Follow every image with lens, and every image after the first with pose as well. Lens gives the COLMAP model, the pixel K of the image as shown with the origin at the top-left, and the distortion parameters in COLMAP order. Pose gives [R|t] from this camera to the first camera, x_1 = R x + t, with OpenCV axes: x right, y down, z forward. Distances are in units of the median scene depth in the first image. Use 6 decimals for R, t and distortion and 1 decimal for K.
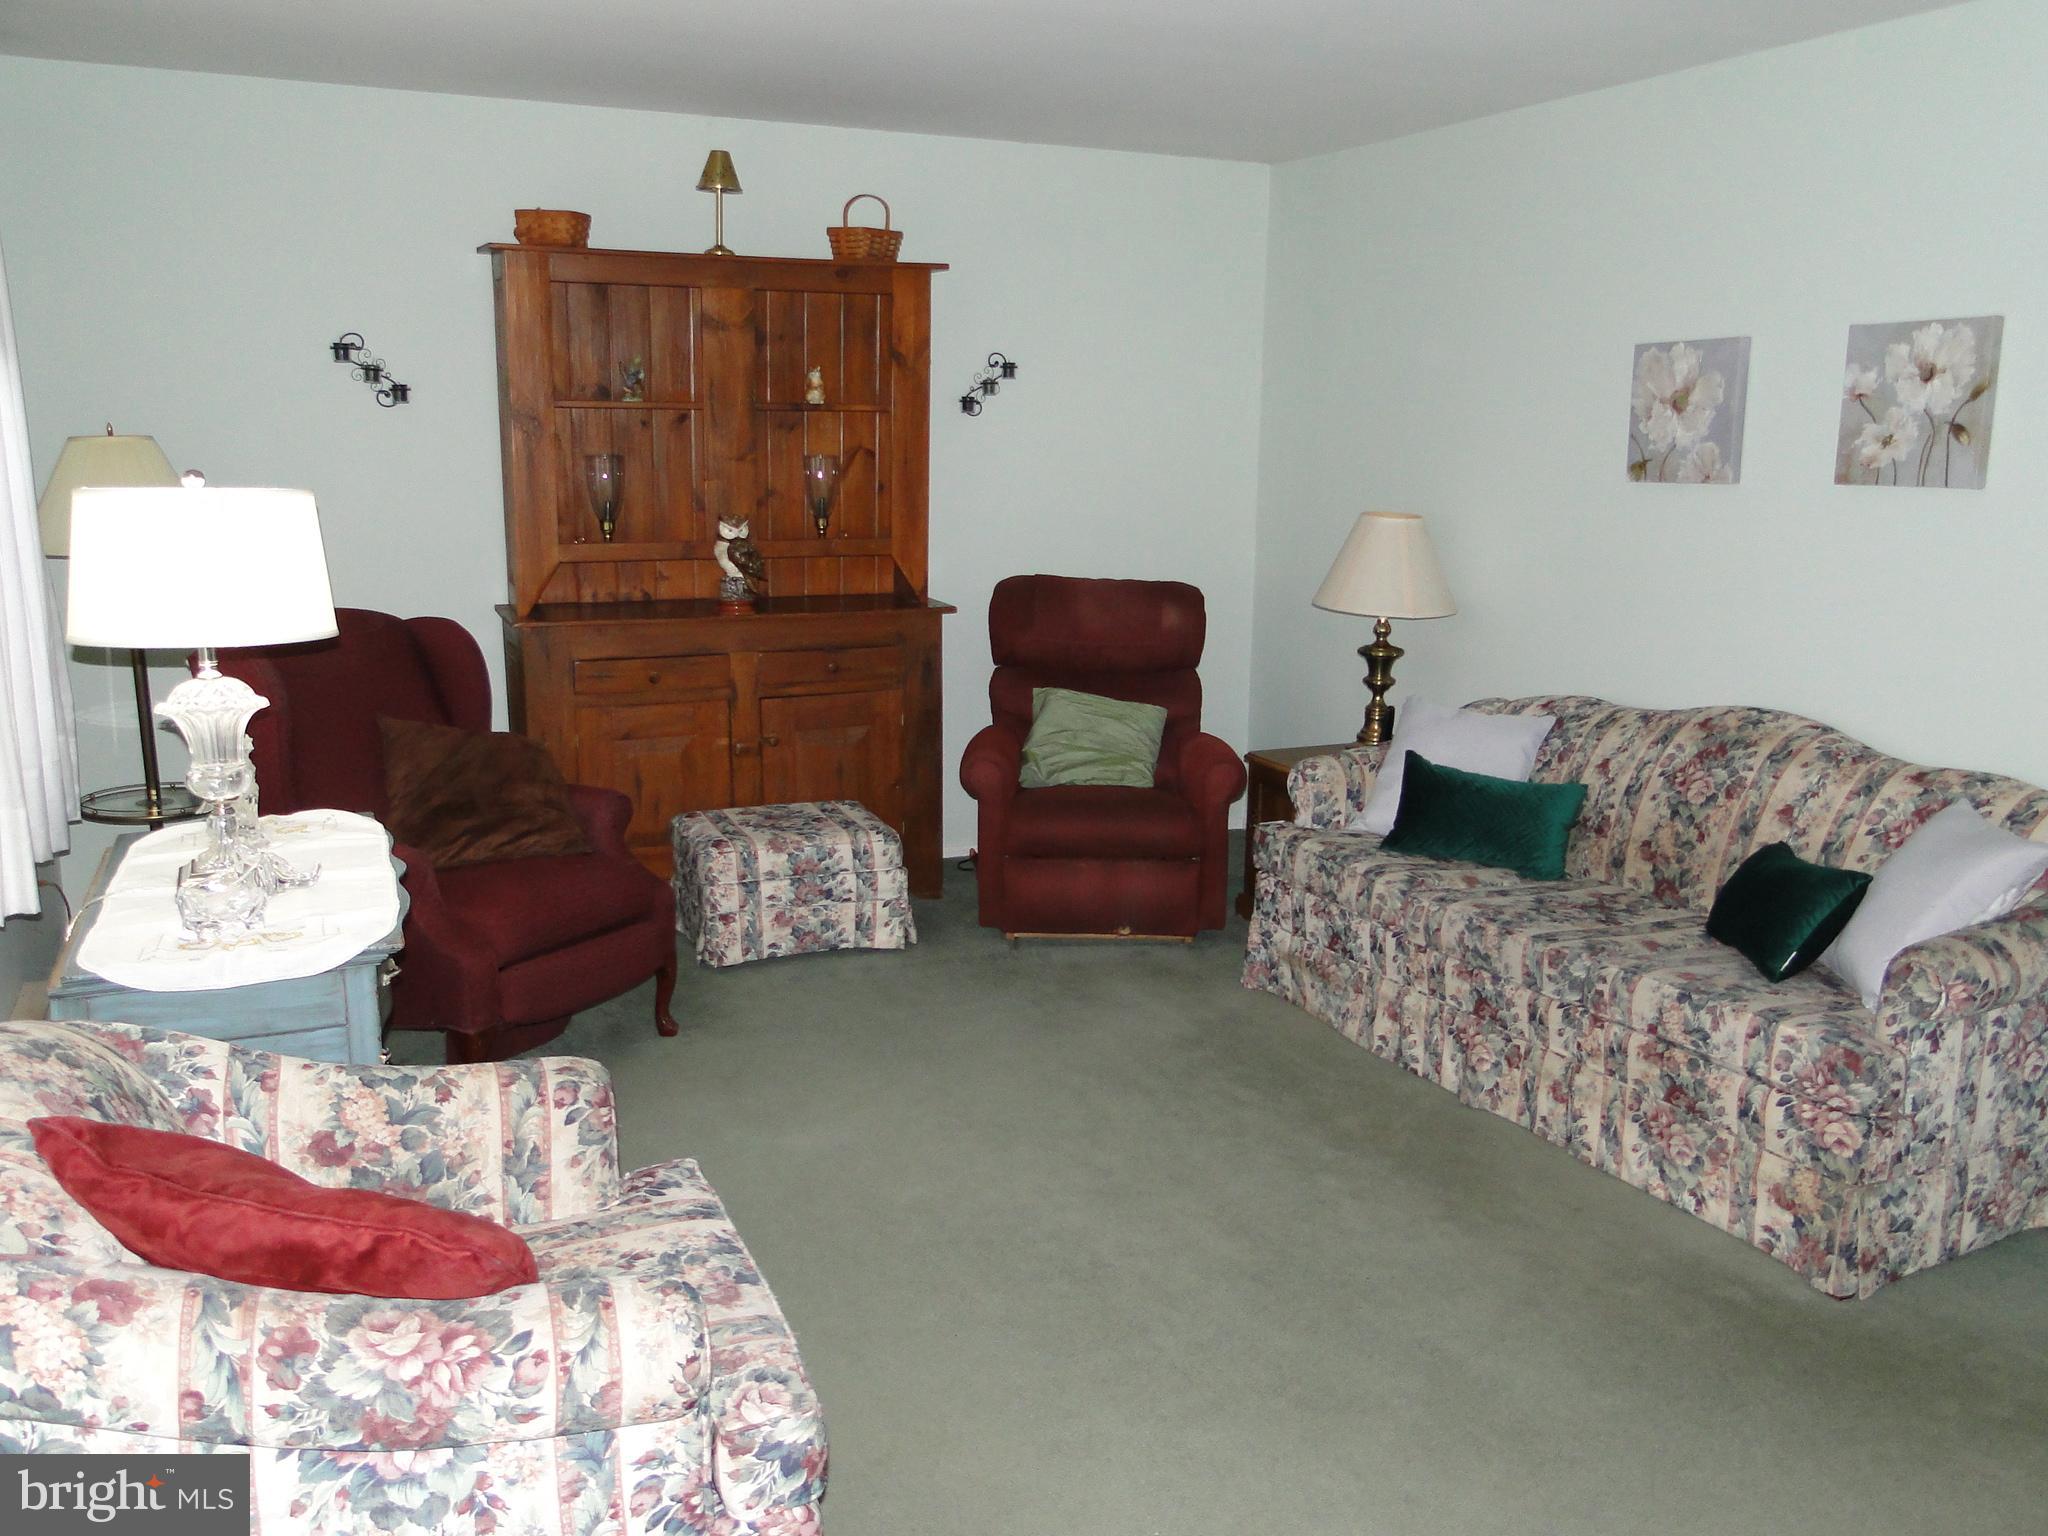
lens RADIAL K [[1700.5, 0, 1026.8], [0, 1700.5, 769.8], [0, 0, 1]] dist [0.003336, -0.002471]
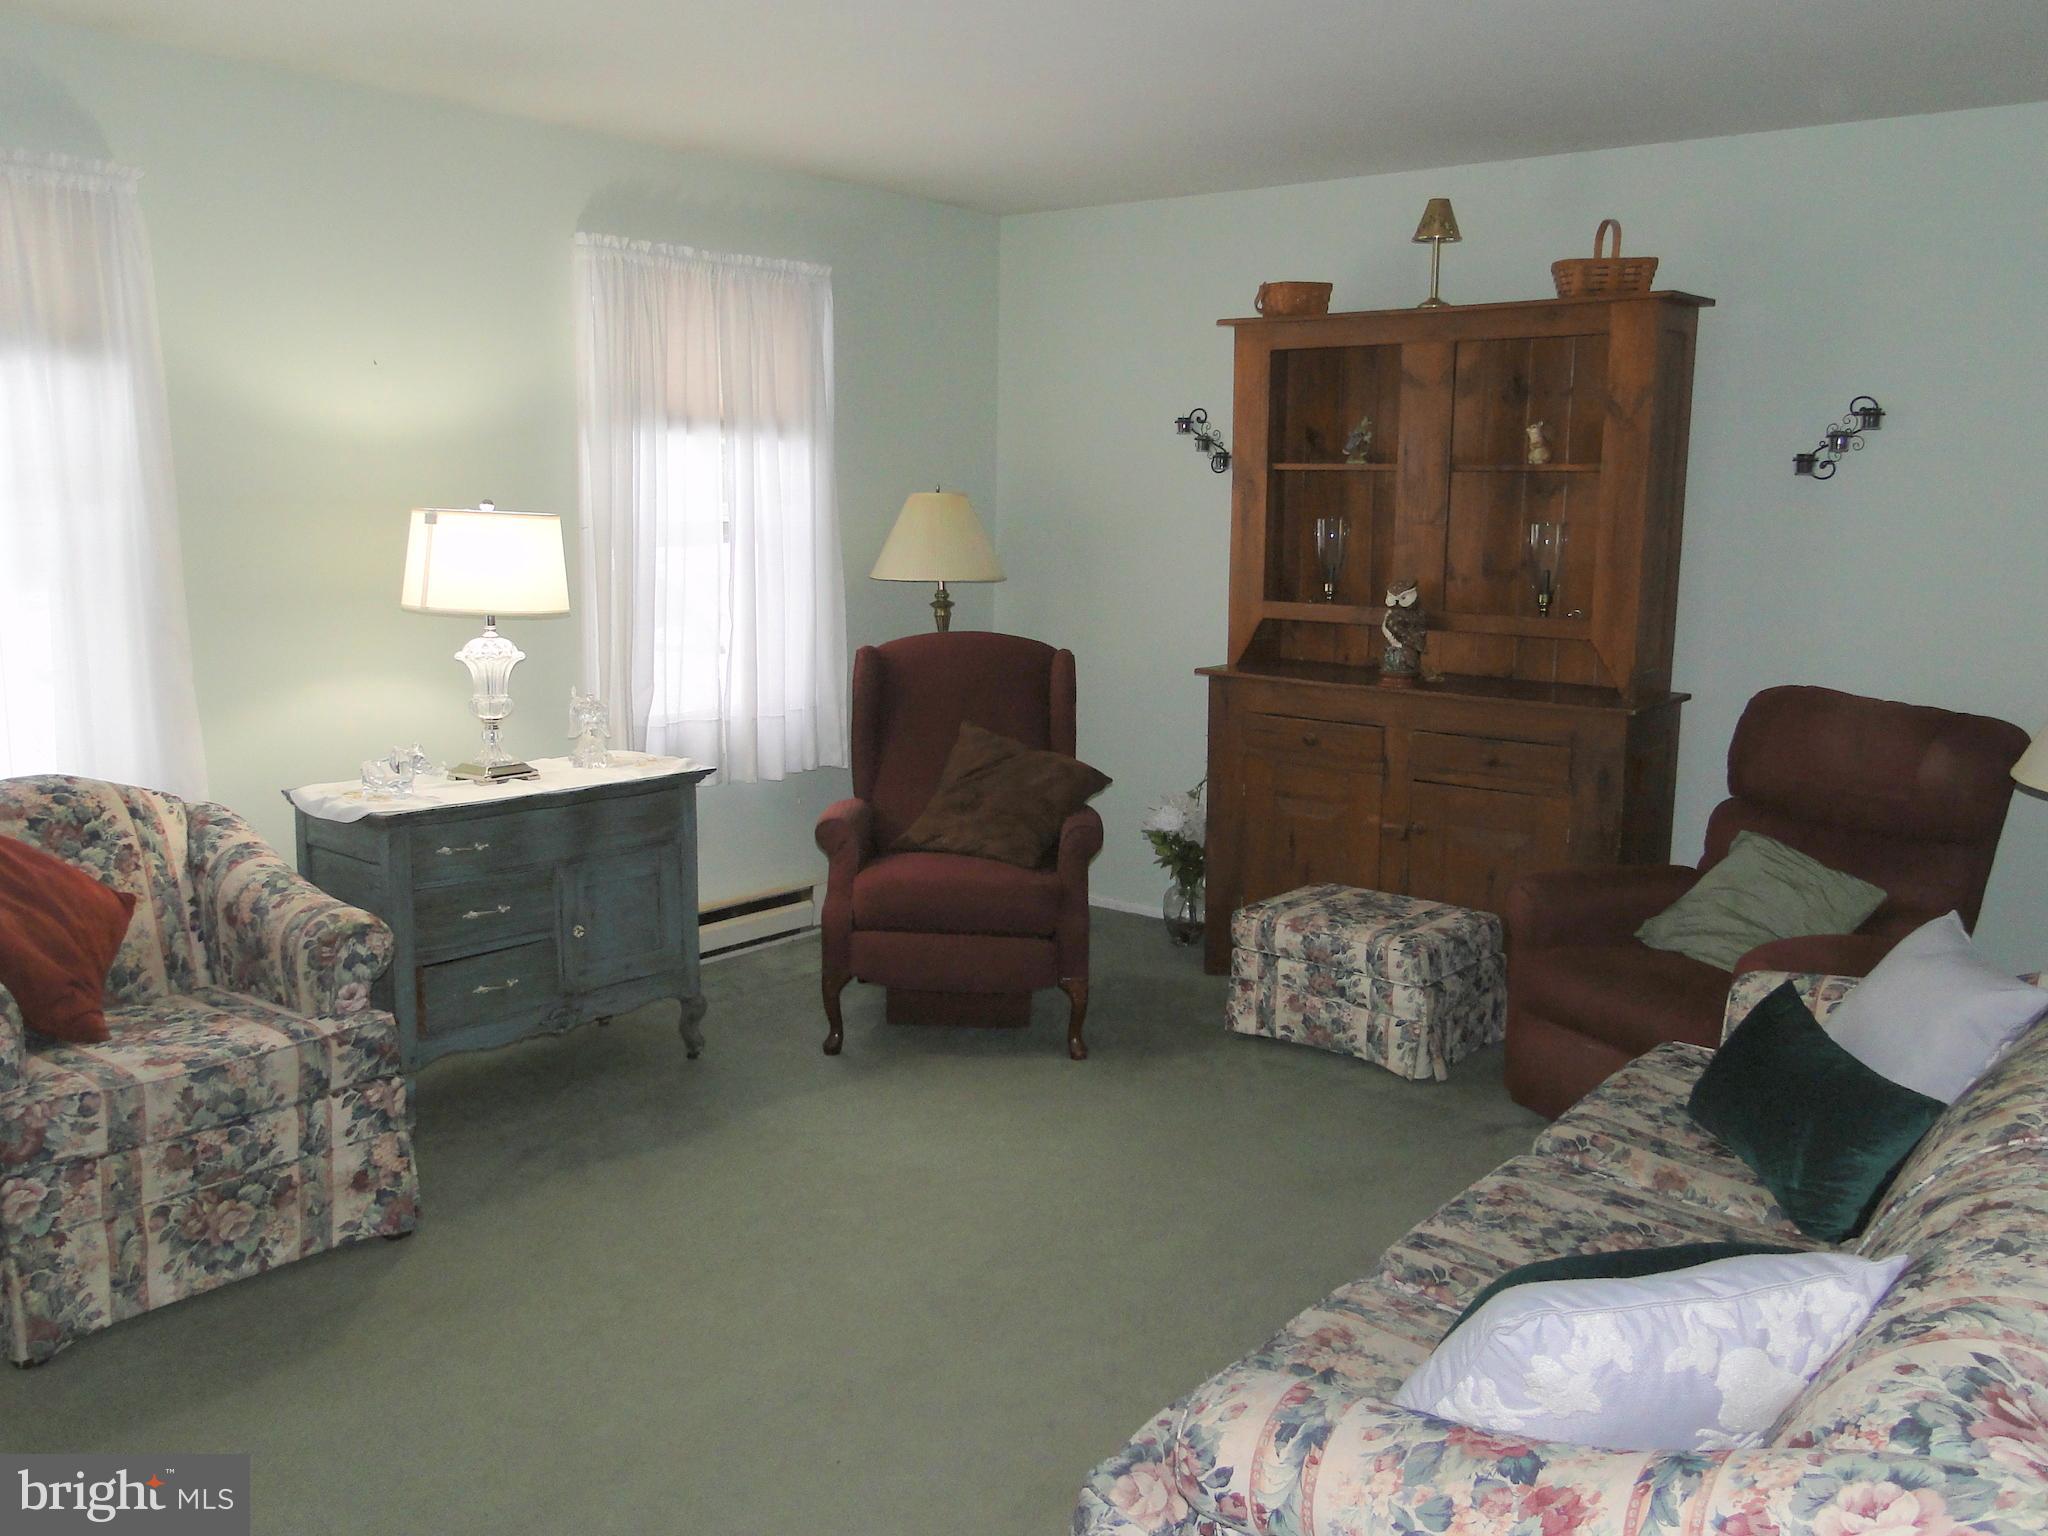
lens RADIAL K [[1700.5, 0, 1027.4], [0, 1700.5, 764.9], [0, 0, 1]] dist [0.003336, -0.002471]
pose [[0.448008, 0.140070, -0.882989, 0.597573], [-0.190212, 0.979972, 0.058946, -0.068426], [0.873561, 0.141547, 0.465678, 0.406659]]
